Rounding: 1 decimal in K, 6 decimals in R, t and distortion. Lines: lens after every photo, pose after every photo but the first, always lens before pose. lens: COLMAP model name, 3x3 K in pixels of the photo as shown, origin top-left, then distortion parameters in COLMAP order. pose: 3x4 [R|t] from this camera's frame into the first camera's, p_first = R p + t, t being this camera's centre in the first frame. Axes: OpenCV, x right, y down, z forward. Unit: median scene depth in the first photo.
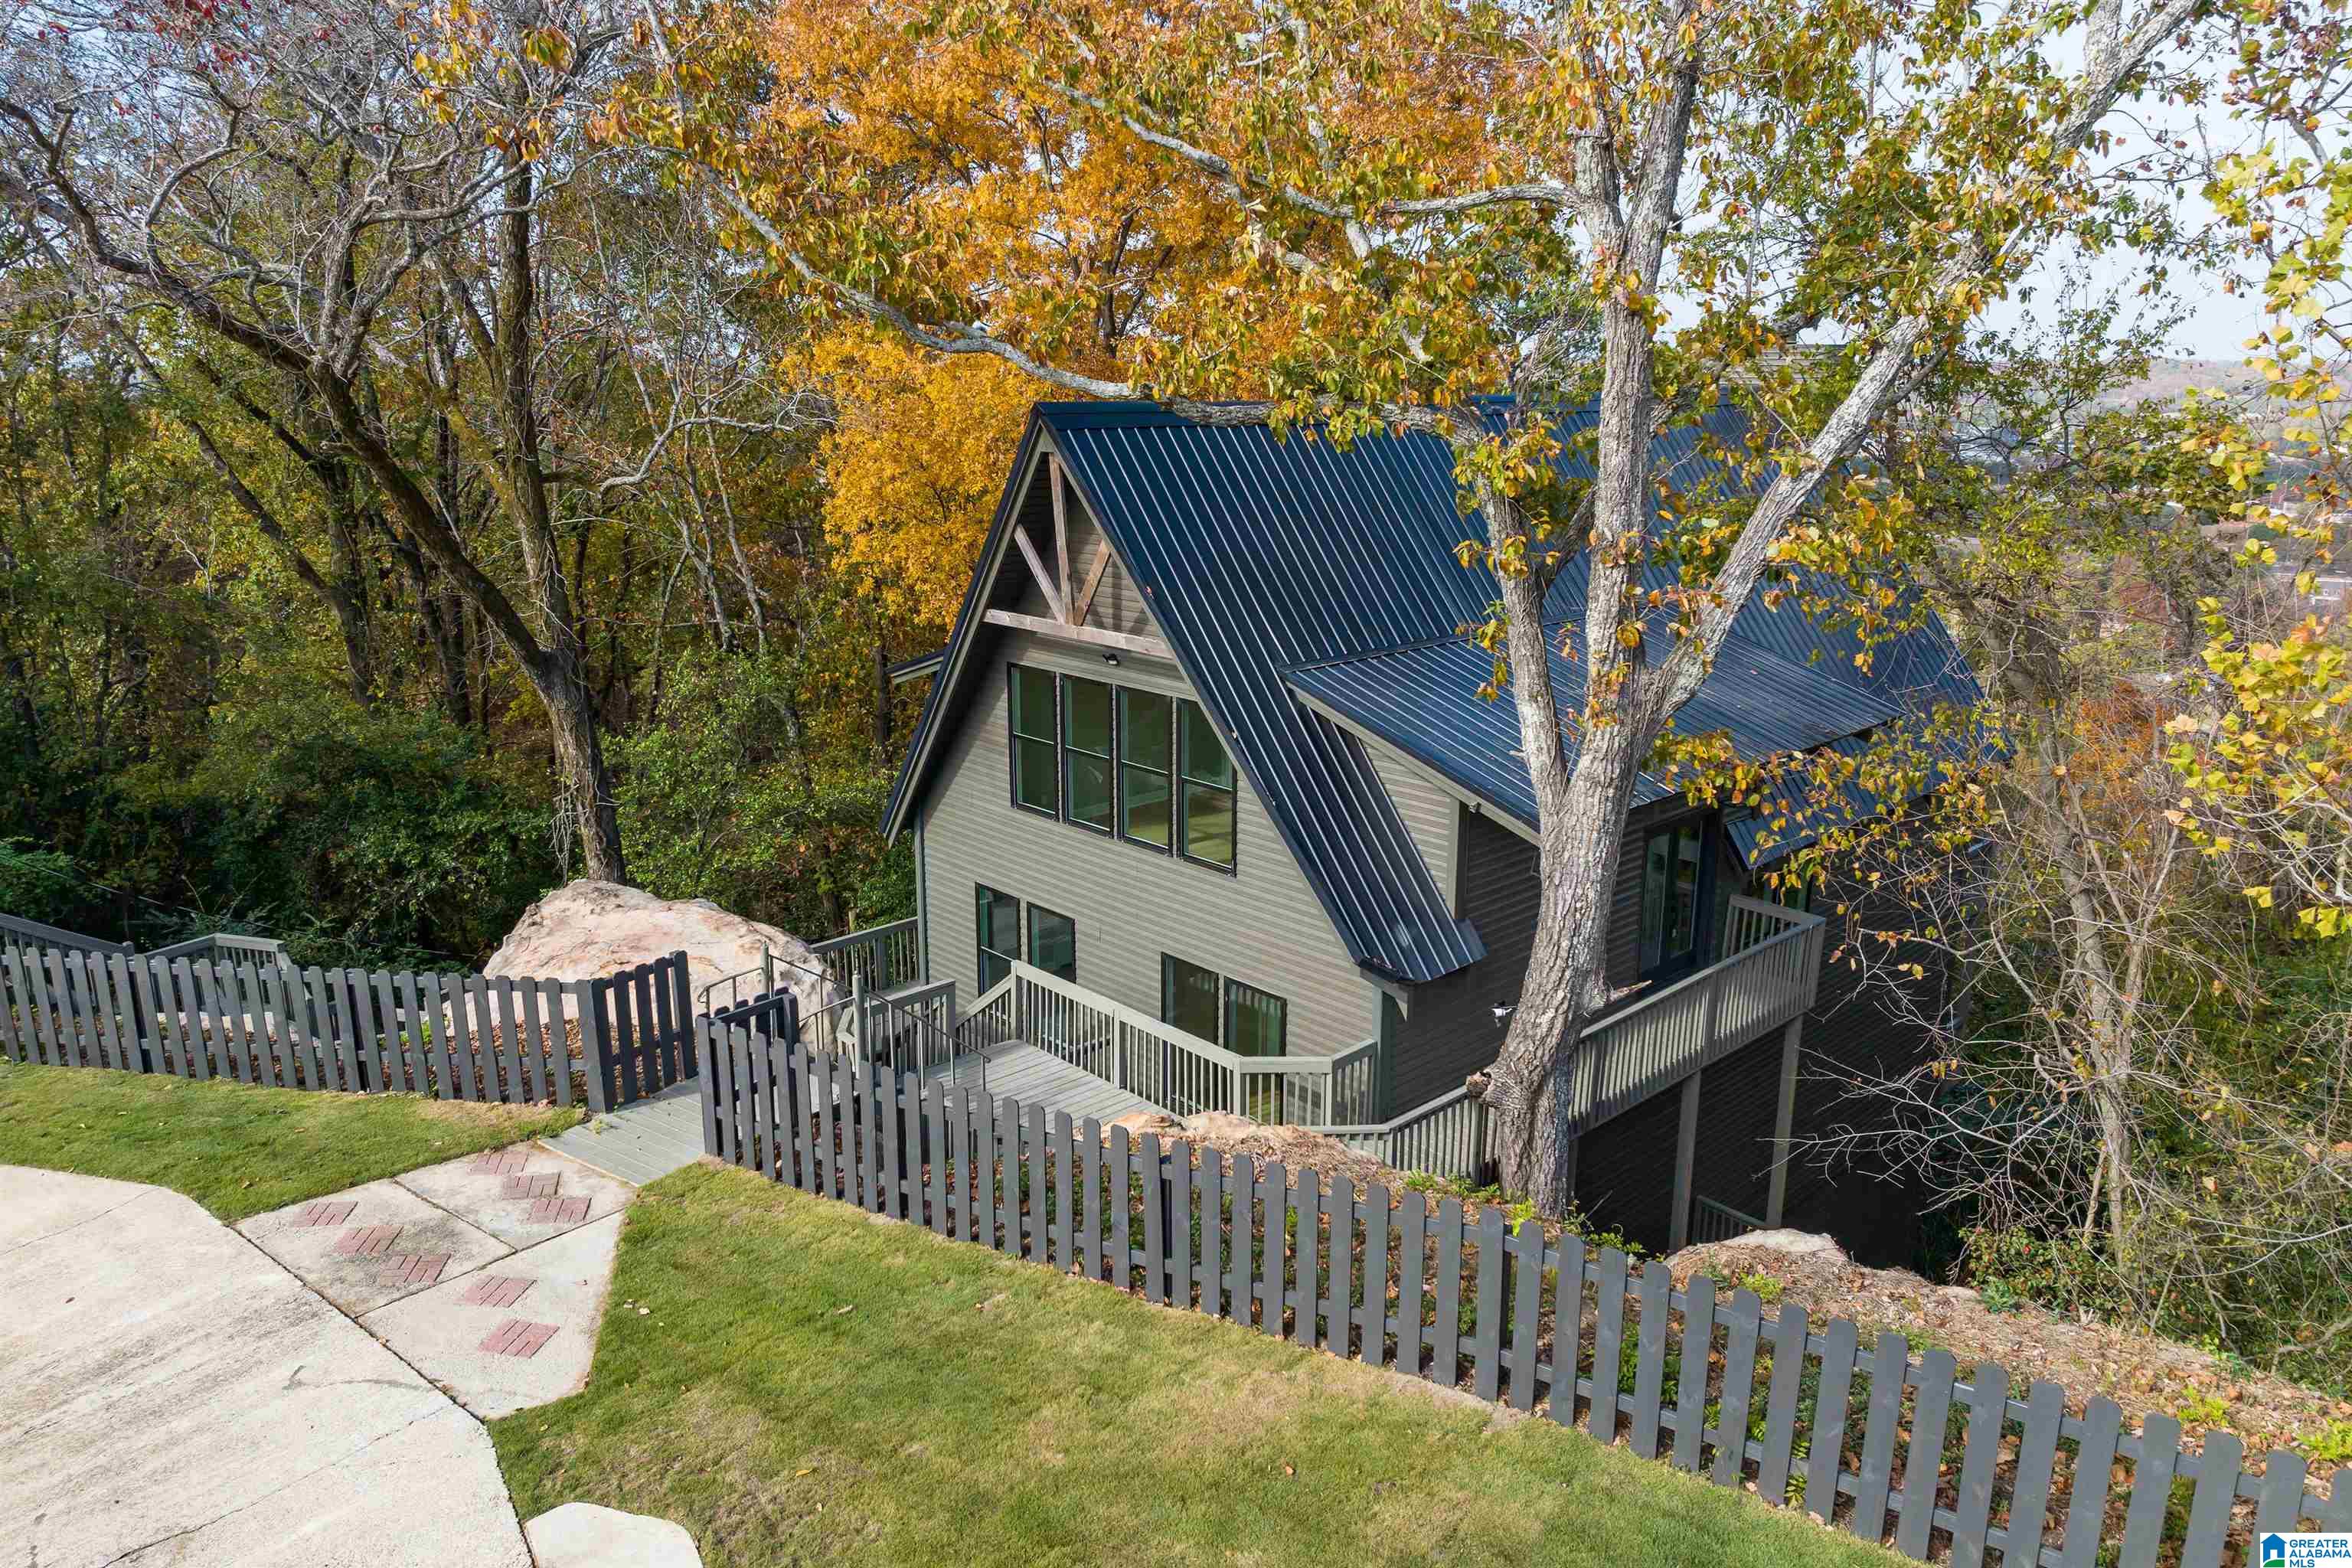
lens RADIAL K [[1636.1, 0, 1136.7], [0, 1636.1, 781.8], [0, 0, 1]] dist [-0.002377, -0.000769]
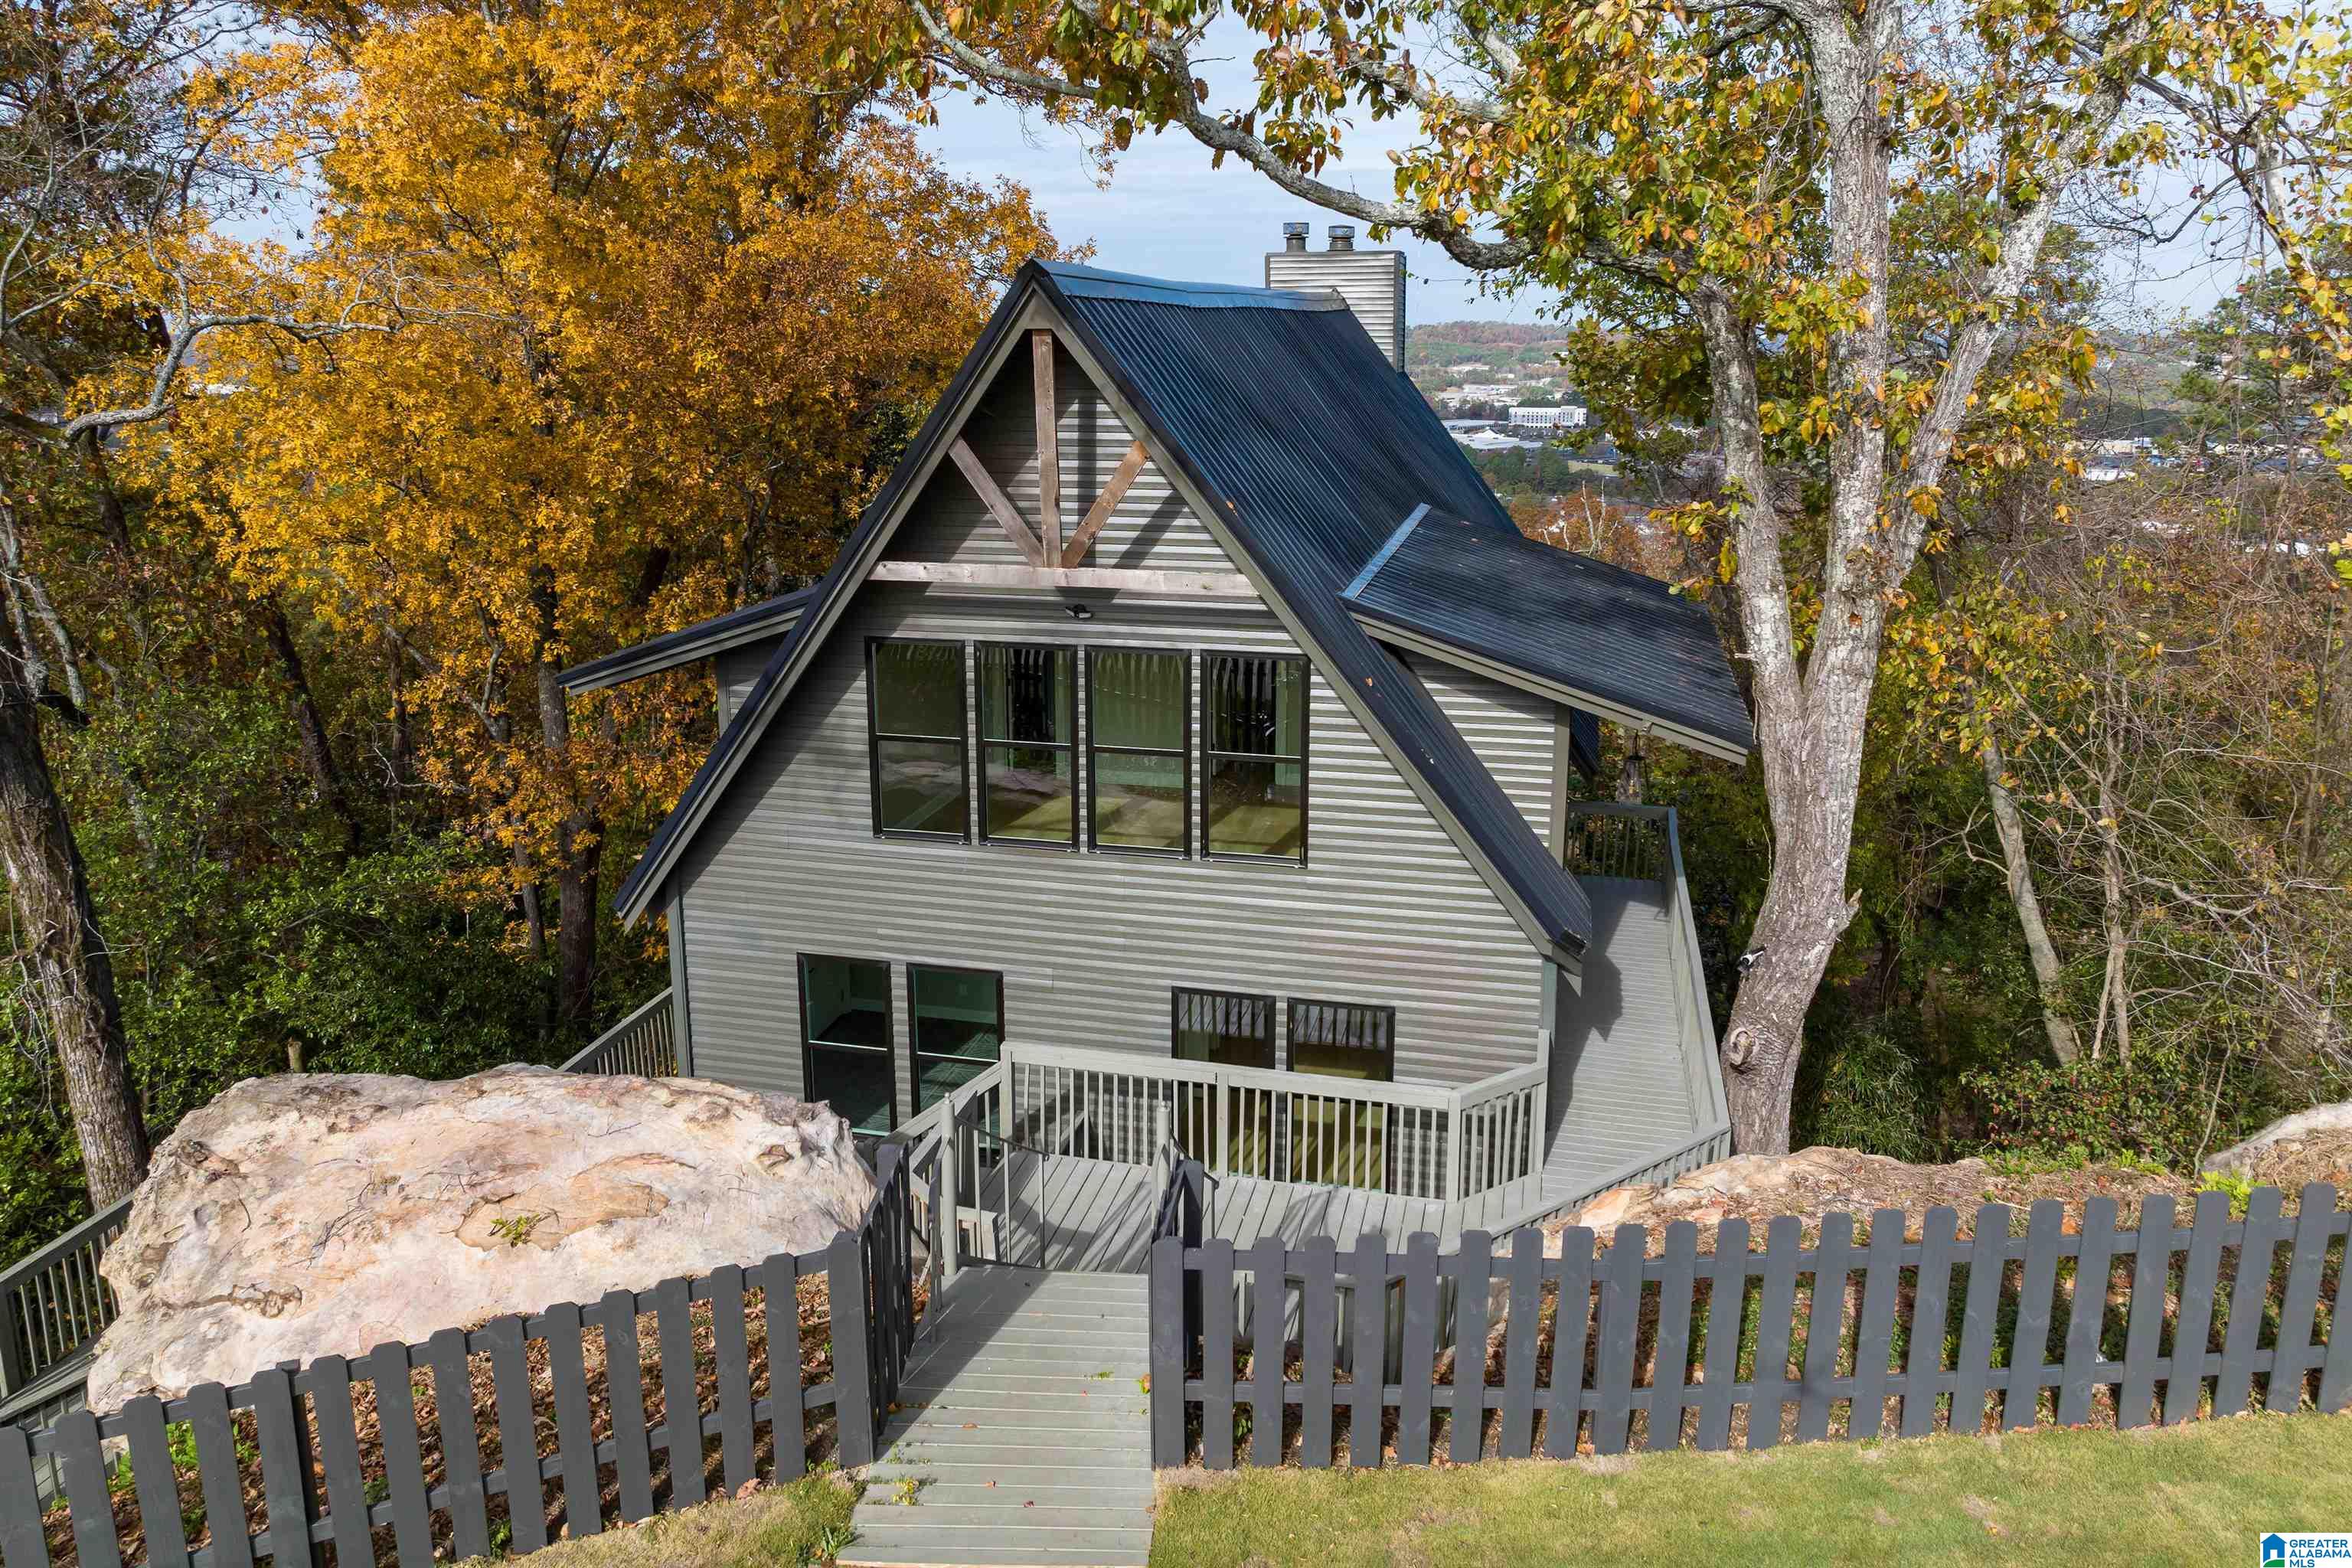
lens RADIAL K [[1688.0, 0, 1173.7], [0, 1688.0, 688.7], [0, 0, 1]] dist [-0.031748, -0.003754]
pose [[0.832862, -0.123956, 0.539421, -0.422693], [0.142459, 0.989772, 0.007489, -0.042200], [-0.534833, 0.070608, 0.842003, 0.356621]]
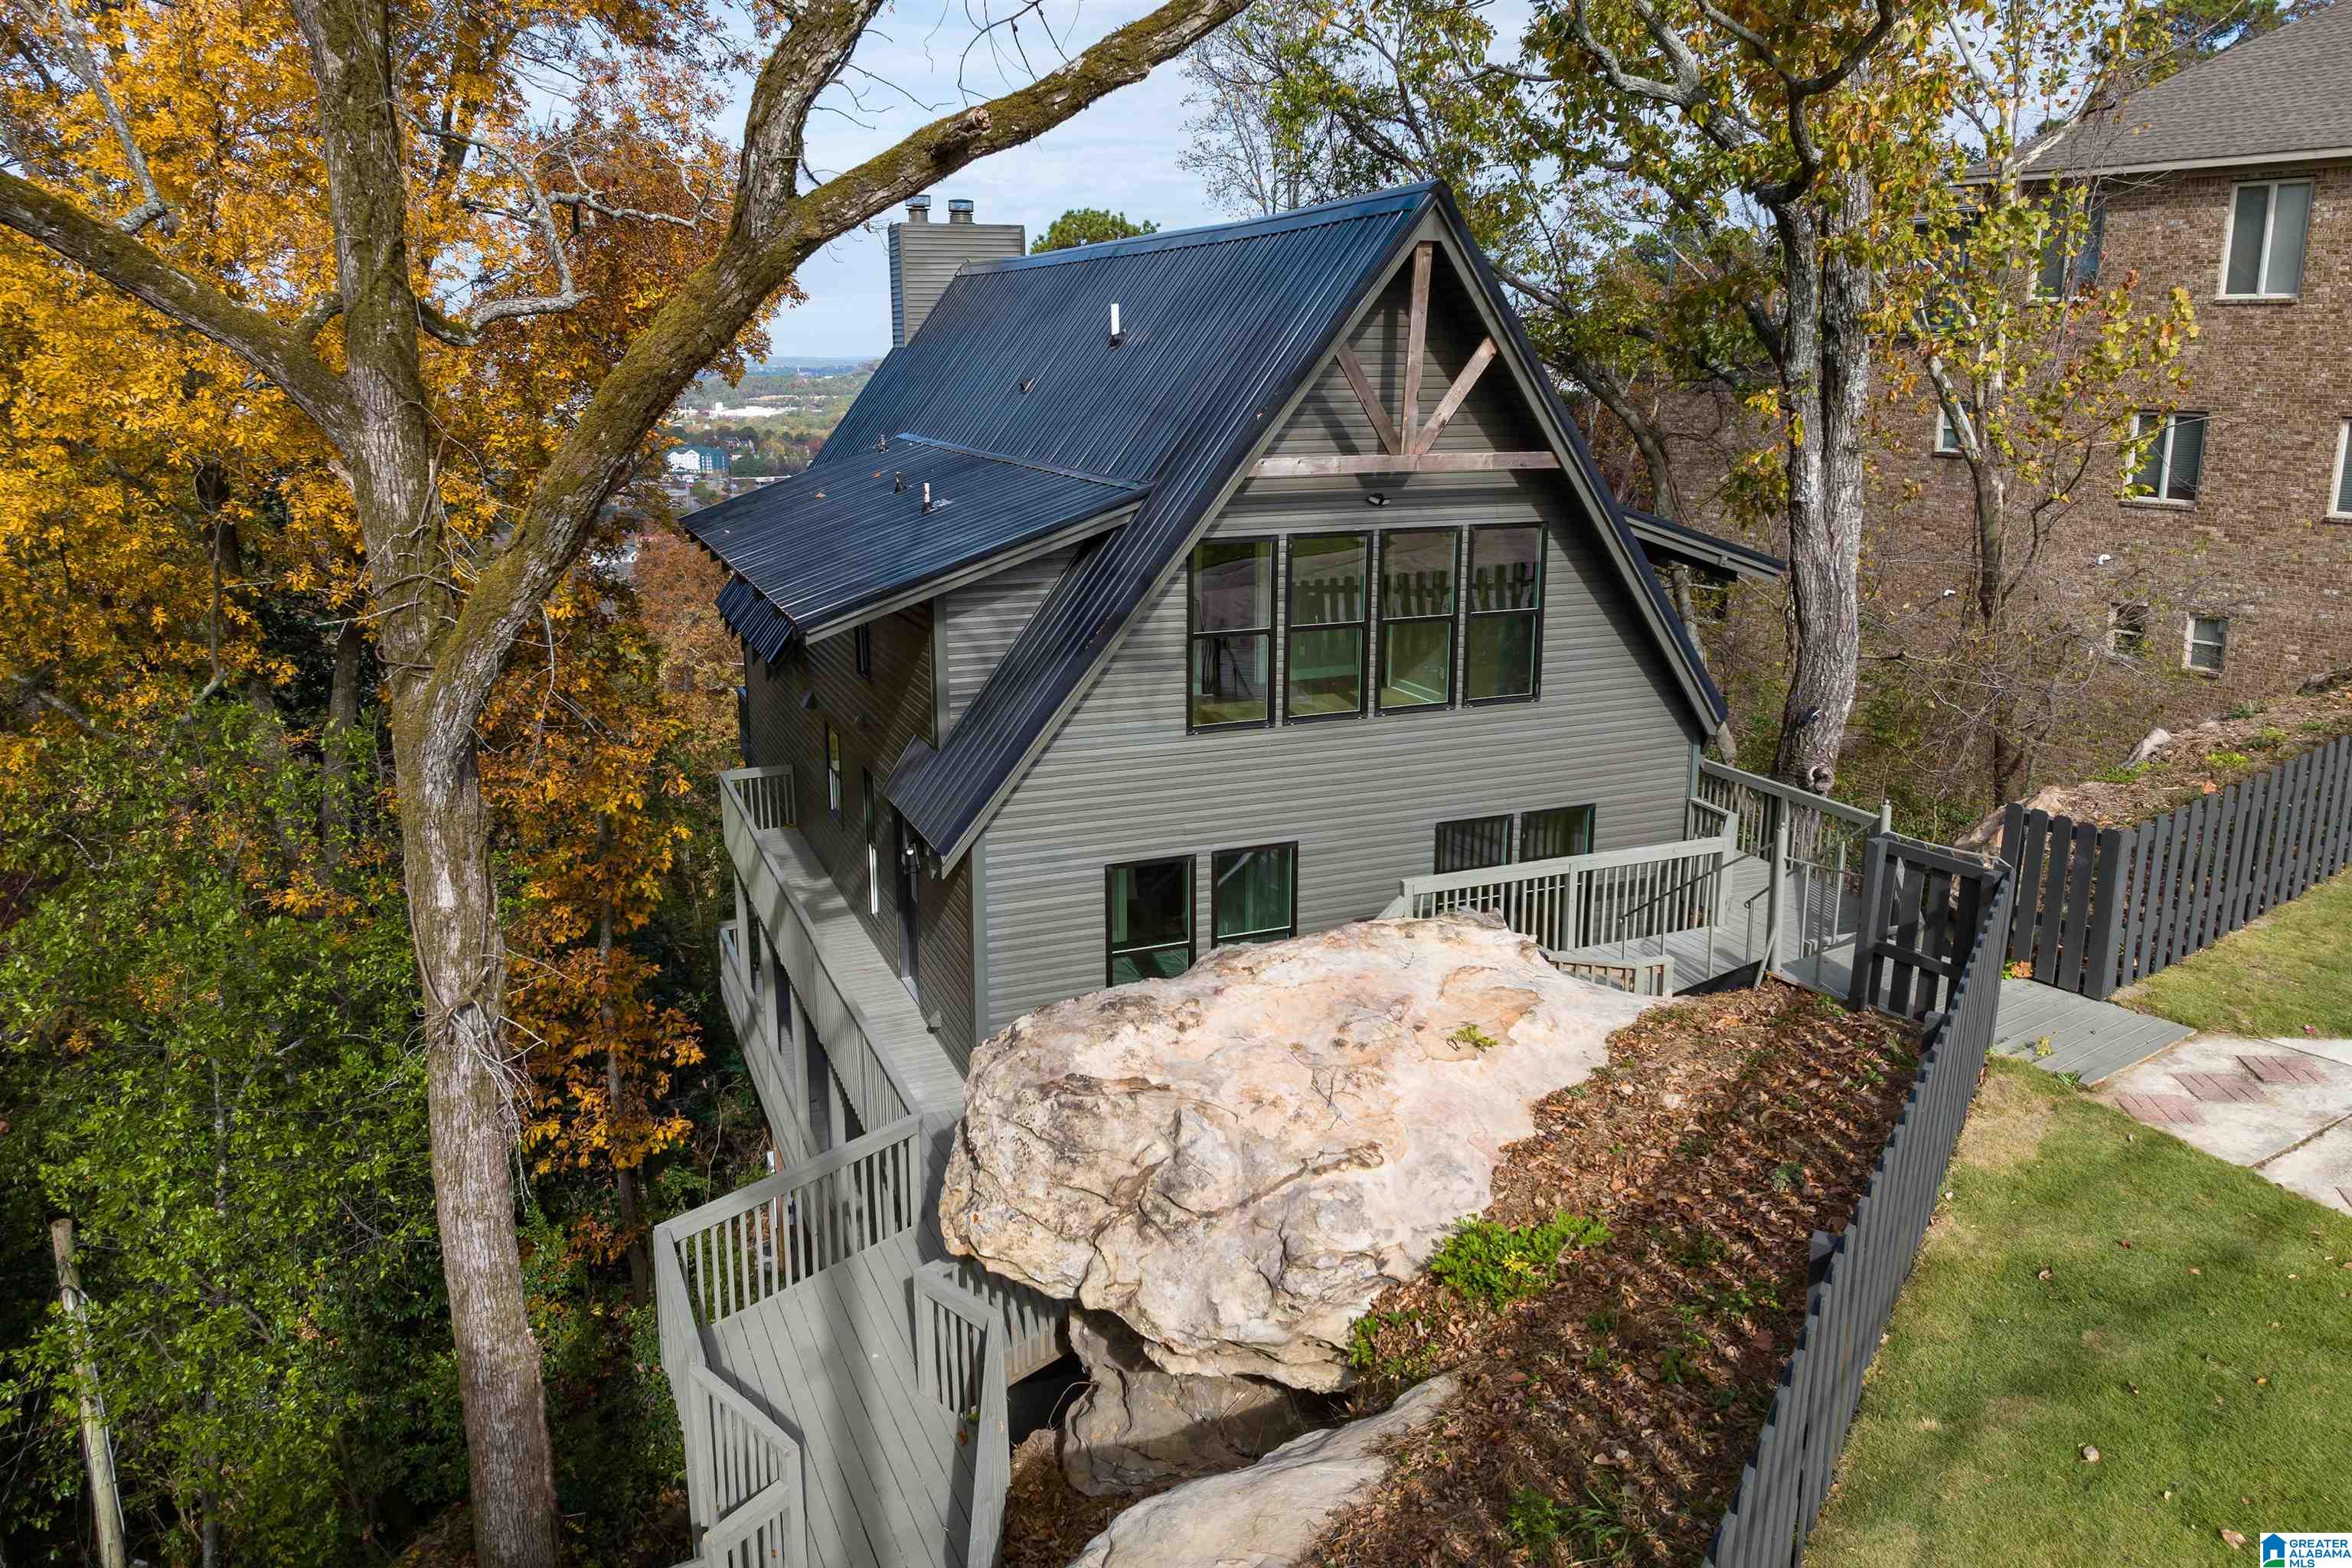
lens RADIAL K [[1682.5, 0, 1177.1], [0, 1682.5, 729.7], [0, 0, 1]] dist [-0.002929, -0.001872]
pose [[0.336108, -0.209475, 0.918233, -0.927468], [0.234323, 0.962894, 0.133892, -0.107705], [-0.912209, 0.170161, 0.372721, 0.843505]]
